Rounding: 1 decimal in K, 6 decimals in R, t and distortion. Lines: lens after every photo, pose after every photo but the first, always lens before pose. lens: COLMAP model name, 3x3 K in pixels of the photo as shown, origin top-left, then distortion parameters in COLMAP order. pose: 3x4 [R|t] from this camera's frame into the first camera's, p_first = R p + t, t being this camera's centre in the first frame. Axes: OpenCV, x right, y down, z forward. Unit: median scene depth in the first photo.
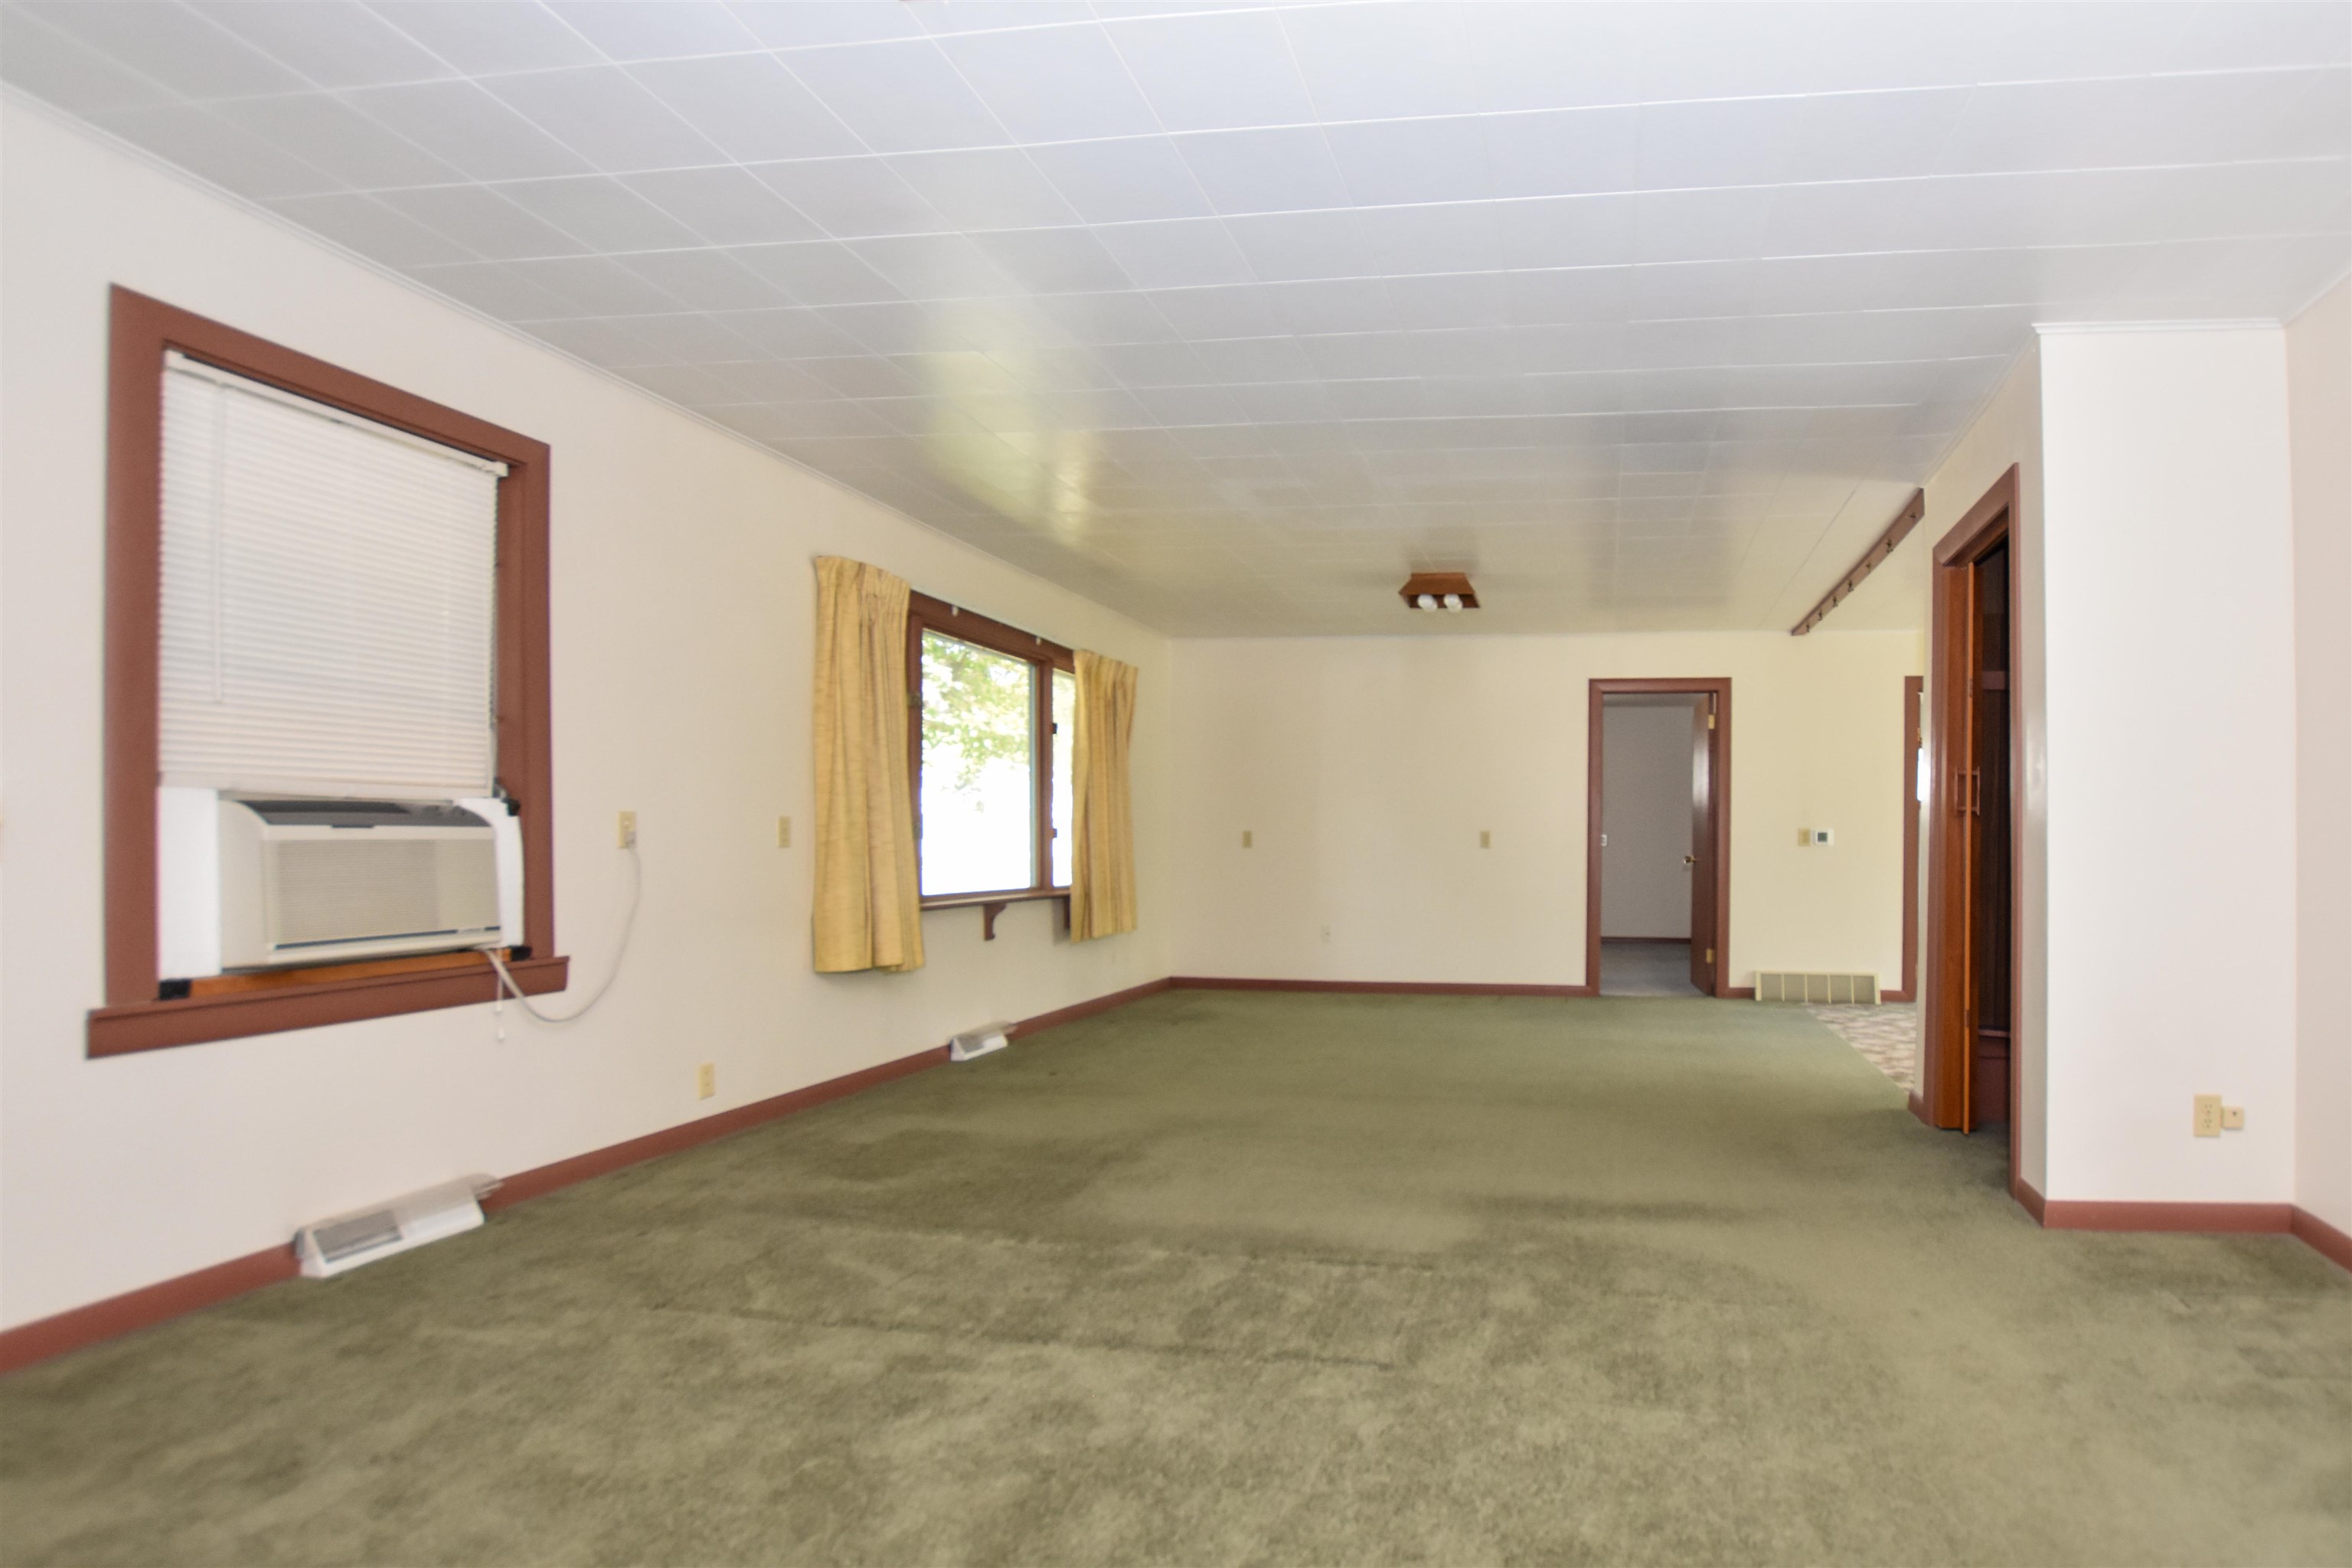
lens RADIAL K [[1118.3, 0, 1420.6], [0, 1118.3, 837.5], [0, 0, 1]] dist [-0.024540, 0.001870]
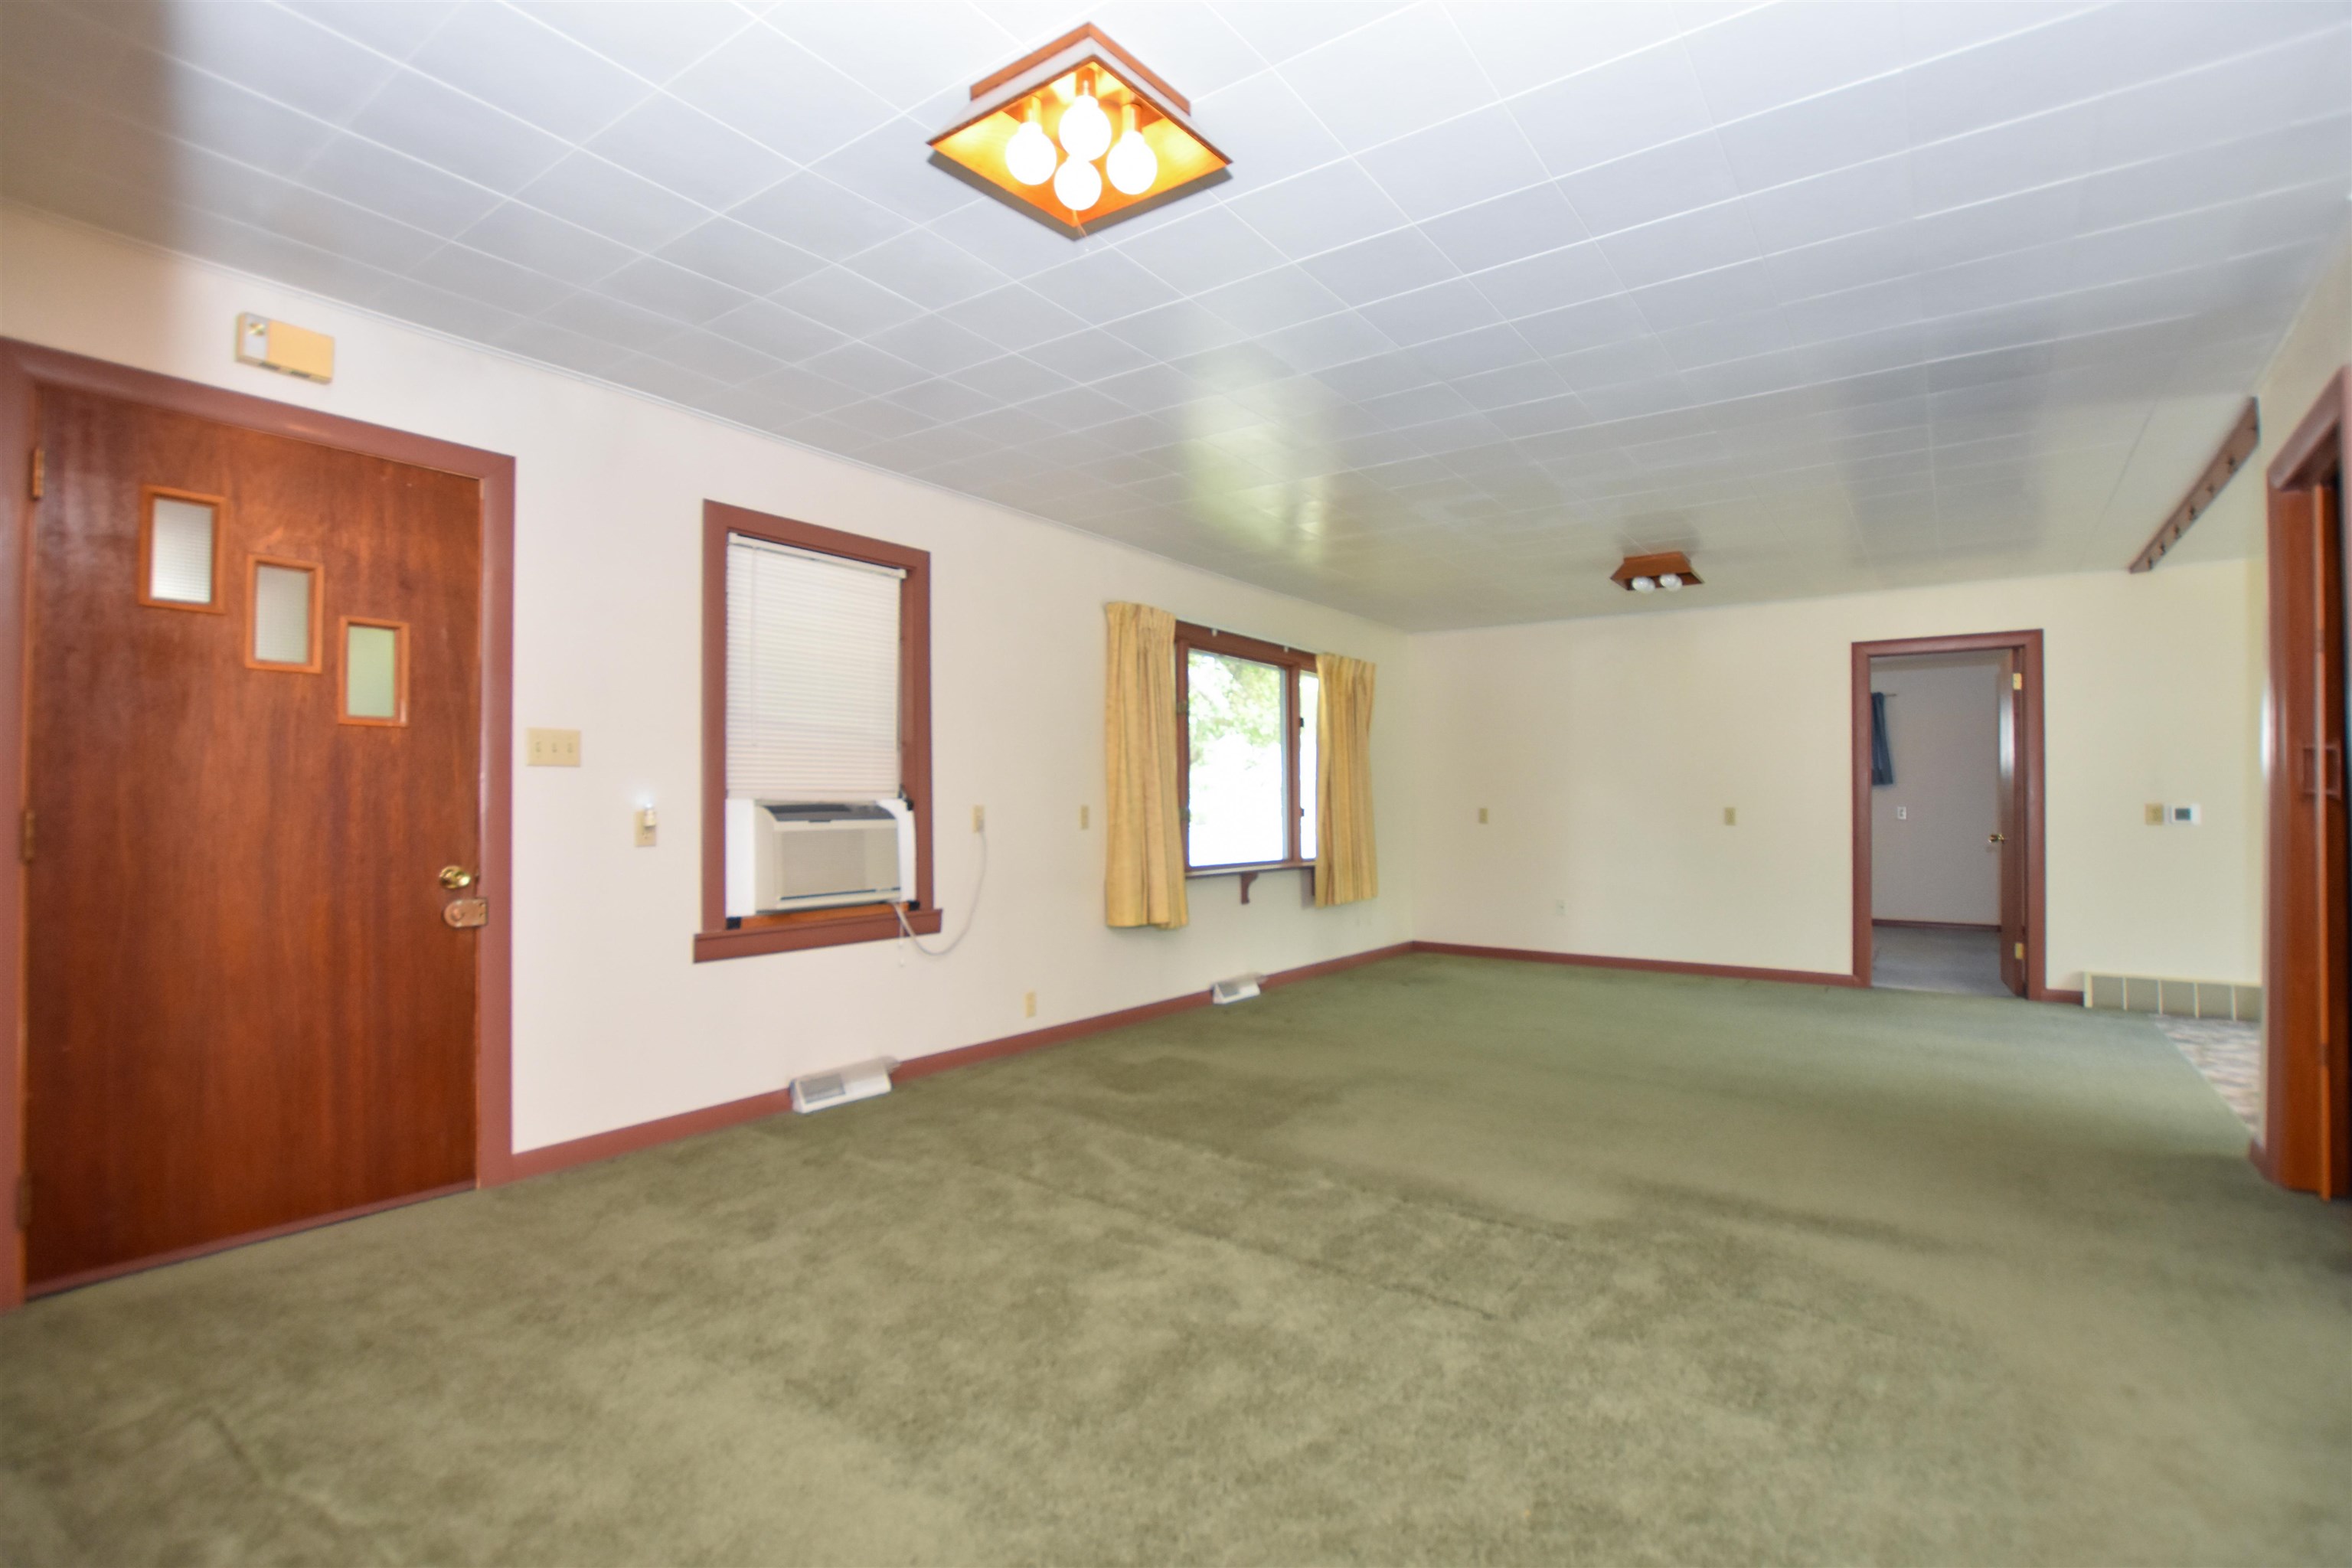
lens RADIAL K [[1061.8, 0, 1176.0], [0, 1061.8, 784.0], [0, 0, 1]] dist [-0.021097, 0.000549]
pose [[0.877116, -0.013250, -0.480096, 0.164692], [0.006574, 0.999857, -0.015585, -0.032764], [0.480234, 0.010513, 0.877077, -0.062675]]
